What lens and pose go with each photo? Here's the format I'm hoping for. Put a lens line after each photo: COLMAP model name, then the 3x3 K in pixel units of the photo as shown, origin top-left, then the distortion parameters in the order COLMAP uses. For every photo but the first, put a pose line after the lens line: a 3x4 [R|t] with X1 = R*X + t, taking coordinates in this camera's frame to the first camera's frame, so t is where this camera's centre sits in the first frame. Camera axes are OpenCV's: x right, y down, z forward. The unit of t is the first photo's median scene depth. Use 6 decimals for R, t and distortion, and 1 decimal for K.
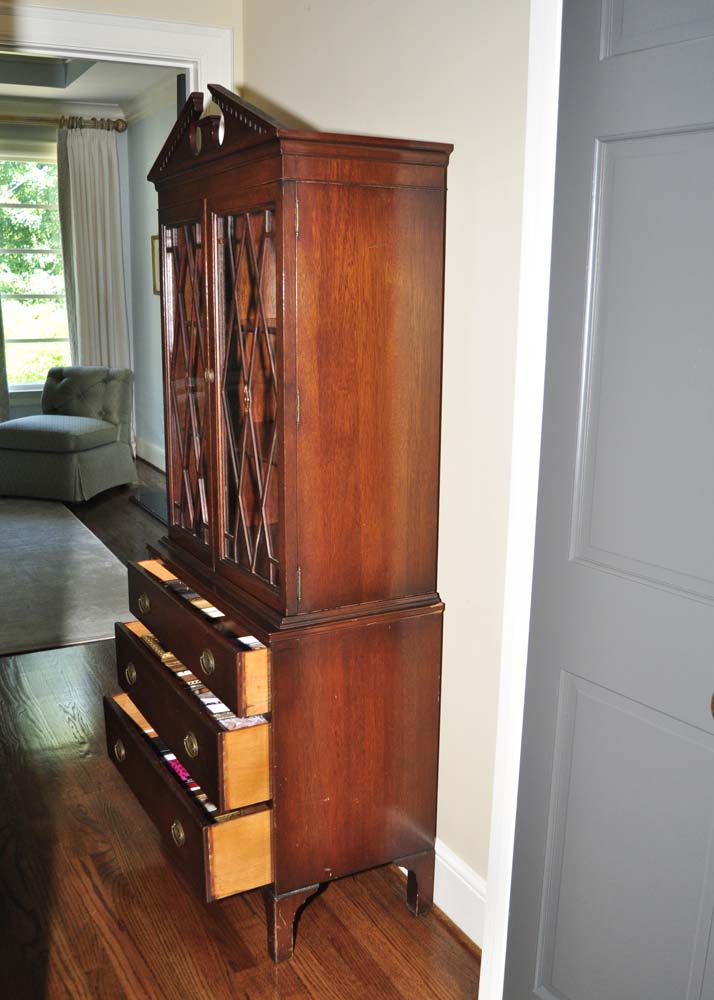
lens RADIAL K [[1027.7, 0, 357.0], [0, 1027.7, 500.0], [0, 0, 1]] dist [-0.071723, -0.003284]
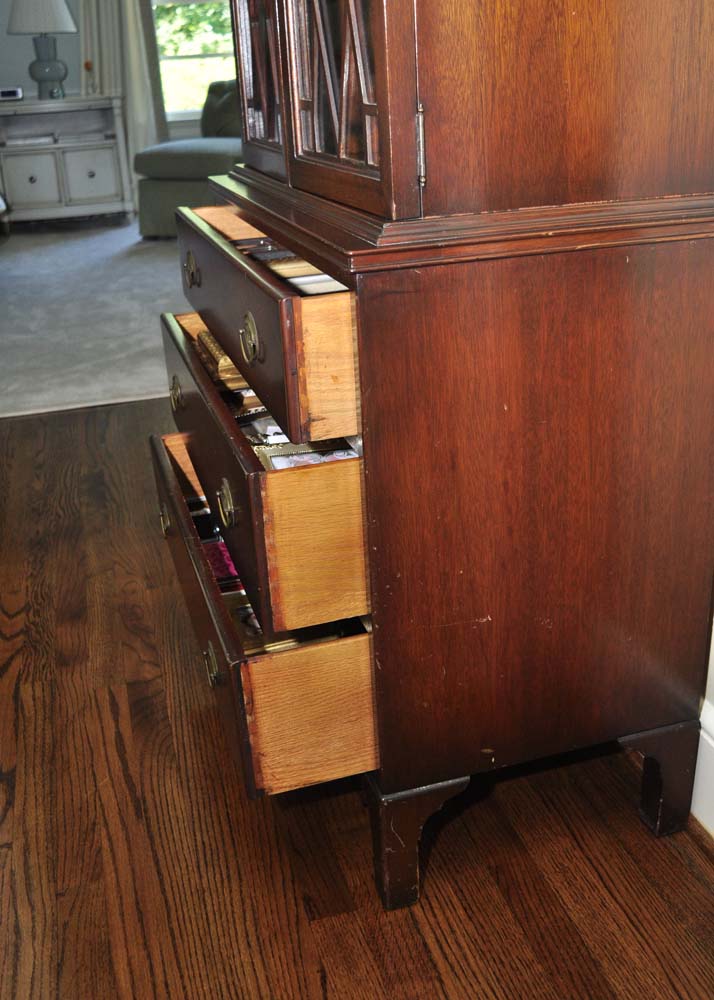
lens RADIAL K [[1125.7, 0, 357.0], [0, 1125.7, 500.0], [0, 0, 1]] dist [-0.084086, -0.026485]
pose [[0.979066, 0.030923, -0.201179, 0.017165], [0.008710, 0.981122, 0.193192, 0.132003], [0.203355, -0.190900, 0.960314, 0.479150]]
